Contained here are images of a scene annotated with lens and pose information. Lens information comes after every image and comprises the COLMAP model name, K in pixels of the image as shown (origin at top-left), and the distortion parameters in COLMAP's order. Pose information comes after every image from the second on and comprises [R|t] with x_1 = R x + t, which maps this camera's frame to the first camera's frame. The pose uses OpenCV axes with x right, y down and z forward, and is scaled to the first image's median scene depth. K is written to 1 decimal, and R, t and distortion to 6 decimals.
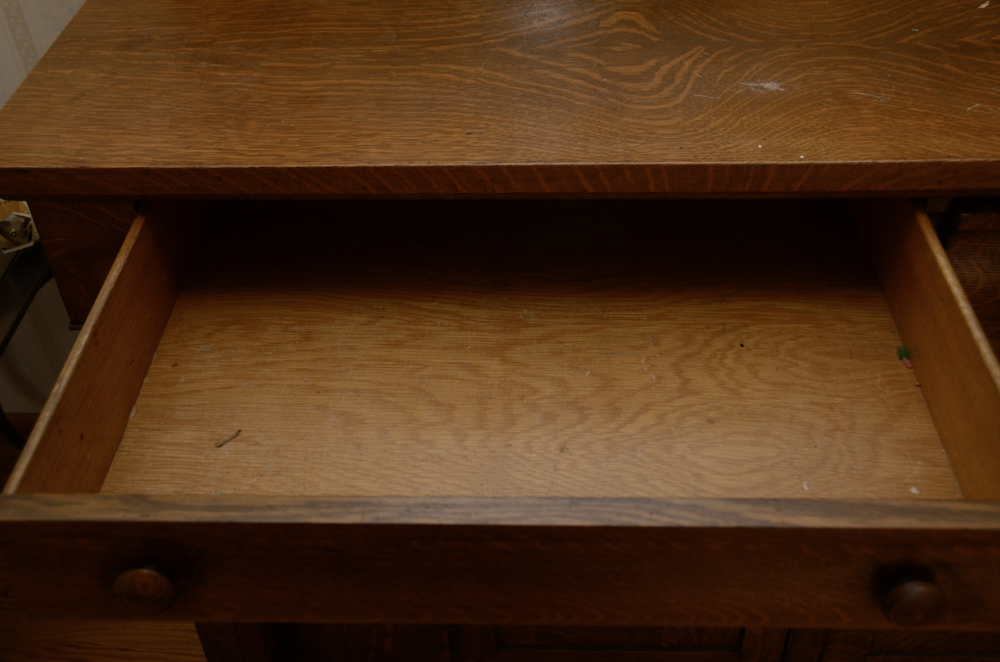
lens RADIAL K [[1107.2, 0, 500.0], [0, 1107.2, 331.0], [0, 0, 1]] dist [-0.060290, 0.299295]
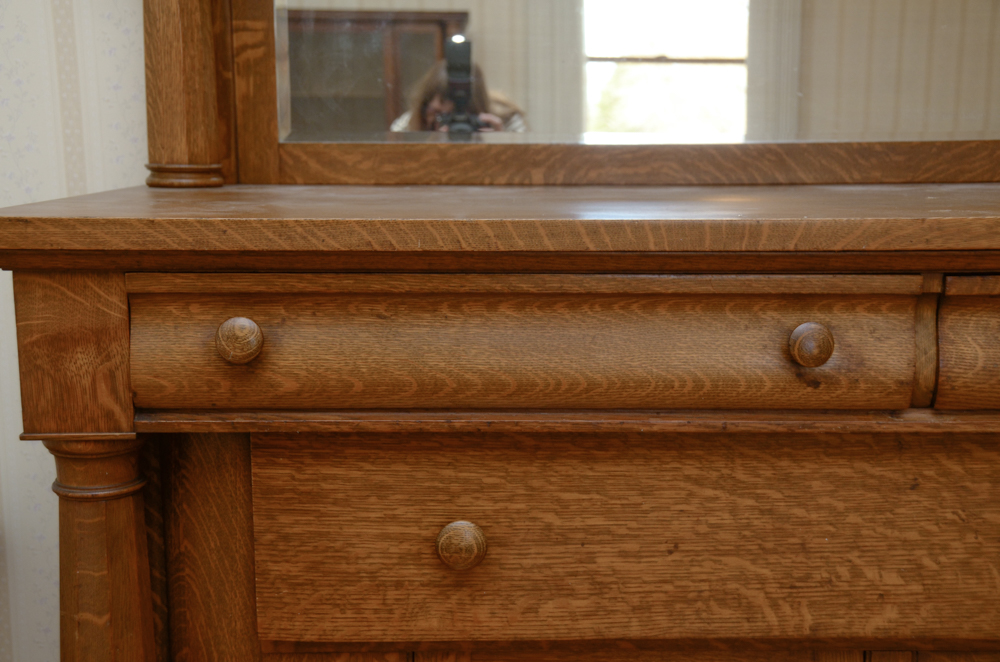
lens RADIAL K [[1232.6, 0, 492.1], [0, 1232.6, 364.4], [0, 0, 1]] dist [0.006741, 0.335283]
pose [[0.998121, 0.019347, 0.058140, -0.067789], [0.011230, 0.875016, -0.483964, 0.470076], [-0.060237, 0.483707, 0.873154, 0.057086]]
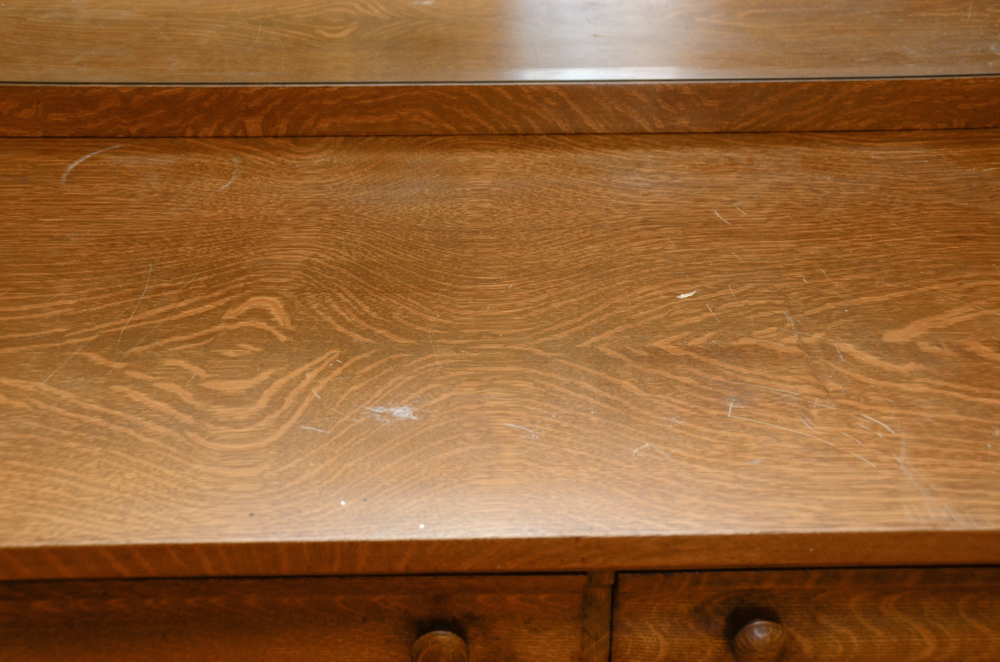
lens RADIAL K [[1175.1, 0, 492.7], [0, 1175.1, 355.0], [0, 0, 1]] dist [-0.029754, 0.312046]
pose [[0.997826, -0.004617, 0.065741, 0.252015], [0.012134, 0.993360, -0.114405, -0.164139], [-0.064776, 0.114954, 0.991257, 0.160603]]
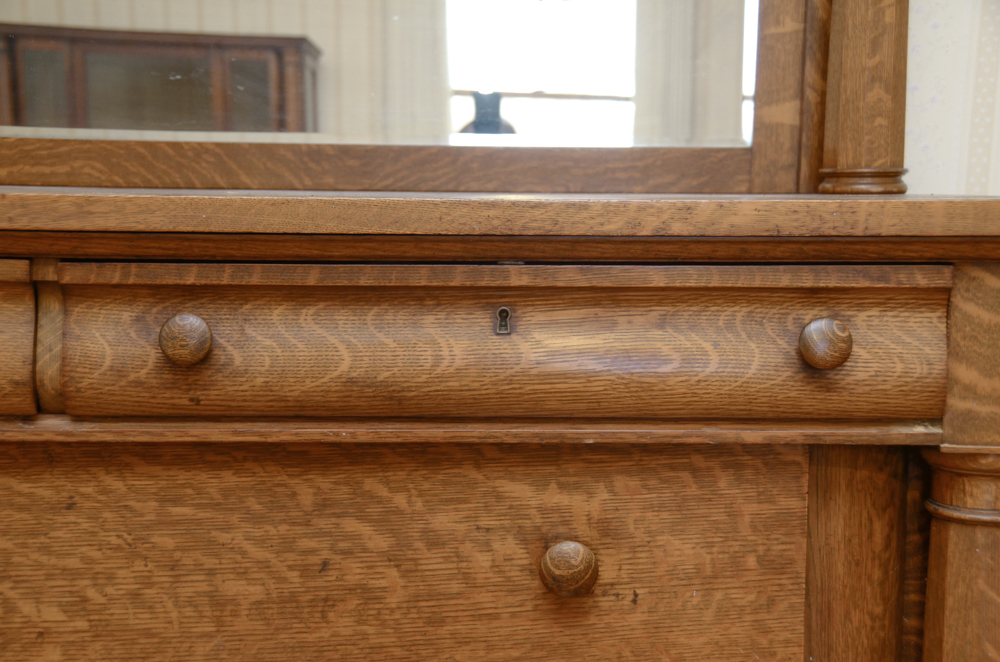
lens RADIAL K [[1424.5, 0, 494.3], [0, 1424.5, 365.3], [0, 0, 1]] dist [0.085195, 0.382460]
pose [[0.998763, 0.036074, 0.034216, 0.681252], [-0.012131, 0.844180, -0.535923, 0.542227], [-0.048217, 0.534845, 0.843573, 0.028930]]
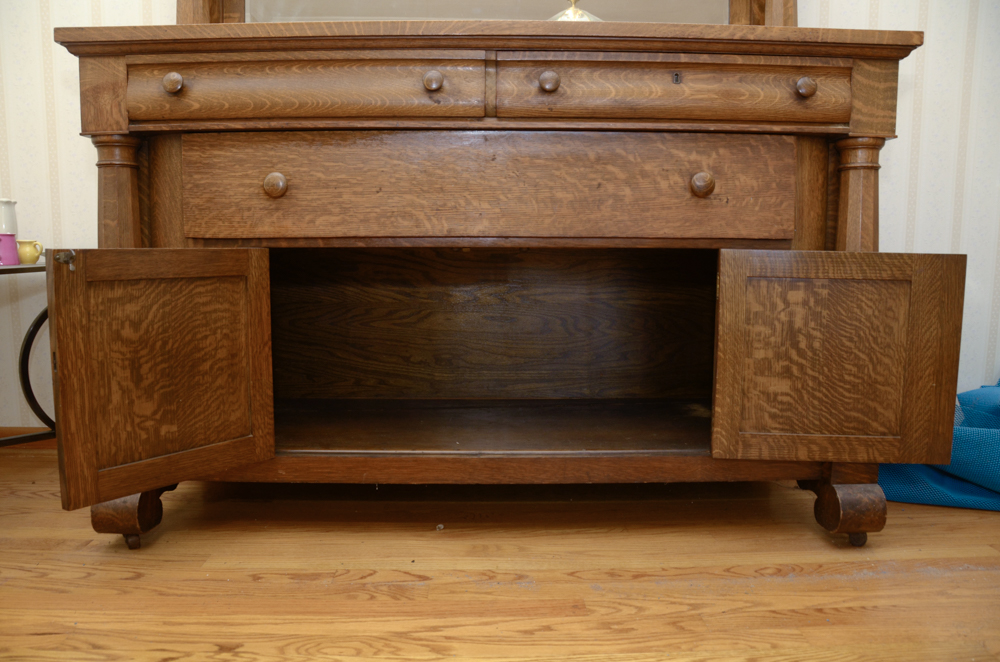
lens RADIAL K [[763.0, 0, 496.0], [0, 763.0, 350.4], [0, 0, 1]] dist [-0.165970, 0.104901]
pose [[0.998513, 0.026292, 0.047754, 0.331217], [0.002741, 0.850679, -0.525678, 1.087897], [-0.054444, 0.525028, 0.849342, 0.049229]]
